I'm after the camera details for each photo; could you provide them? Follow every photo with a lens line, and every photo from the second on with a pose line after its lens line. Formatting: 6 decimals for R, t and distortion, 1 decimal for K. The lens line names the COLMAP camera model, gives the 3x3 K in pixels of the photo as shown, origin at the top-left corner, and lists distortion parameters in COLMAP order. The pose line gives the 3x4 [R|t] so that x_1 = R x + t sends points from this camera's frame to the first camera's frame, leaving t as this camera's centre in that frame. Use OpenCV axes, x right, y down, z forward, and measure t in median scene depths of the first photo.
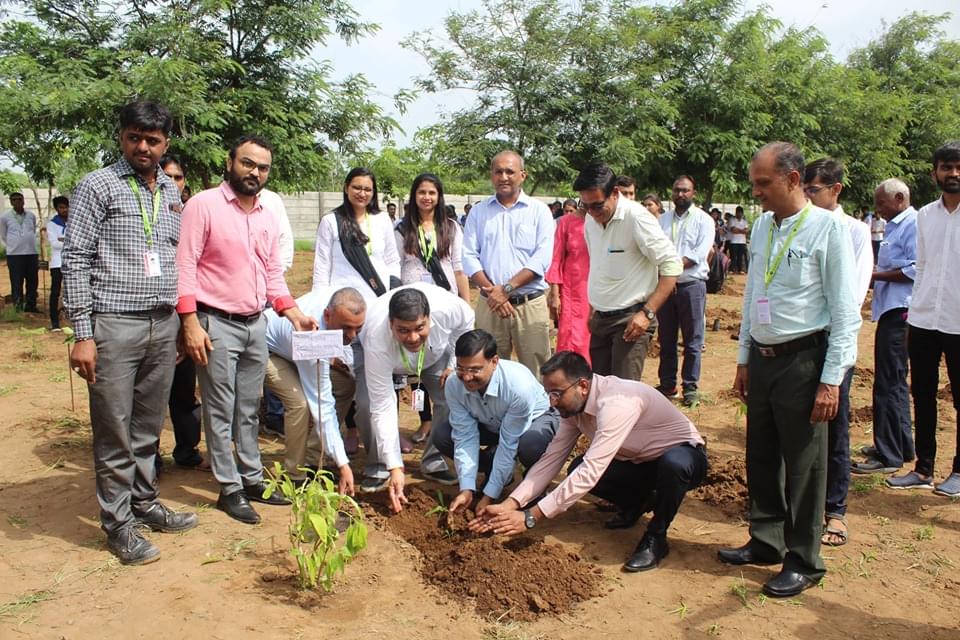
lens RADIAL K [[753.9, 0, 479.5], [0, 753.9, 301.4], [0, 0, 1]] dist [-0.055881, 0.005860]
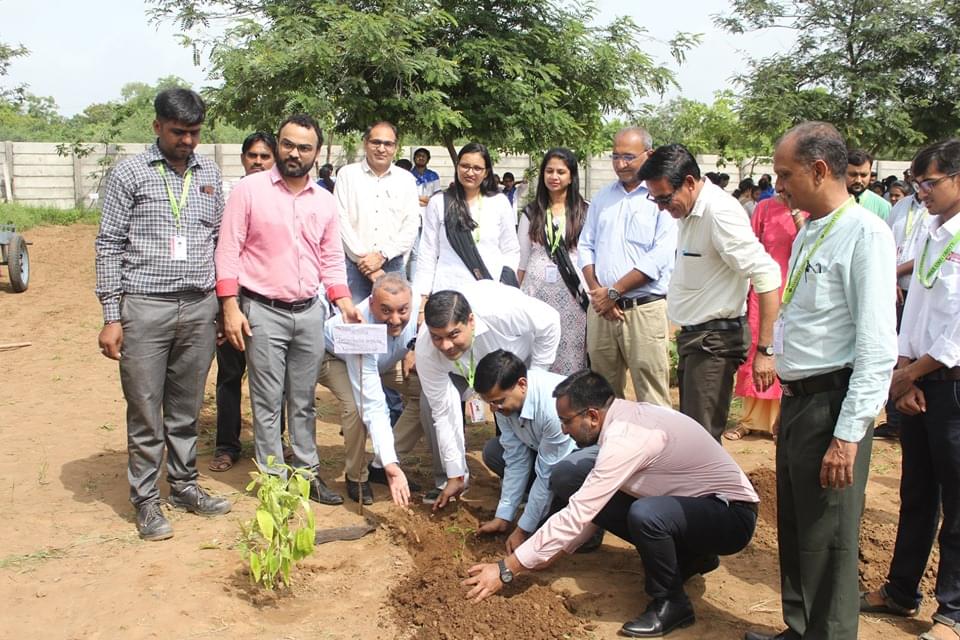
lens RADIAL K [[907.2, 0, 480.0], [0, 907.2, 320.0], [0, 0, 1]] dist [-0.007000, -0.140657]
pose [[0.934860, 0.066066, -0.348816, 0.327344], [-0.053845, 0.997552, 0.044628, -0.024664], [0.350910, -0.022939, 0.936128, -0.000959]]
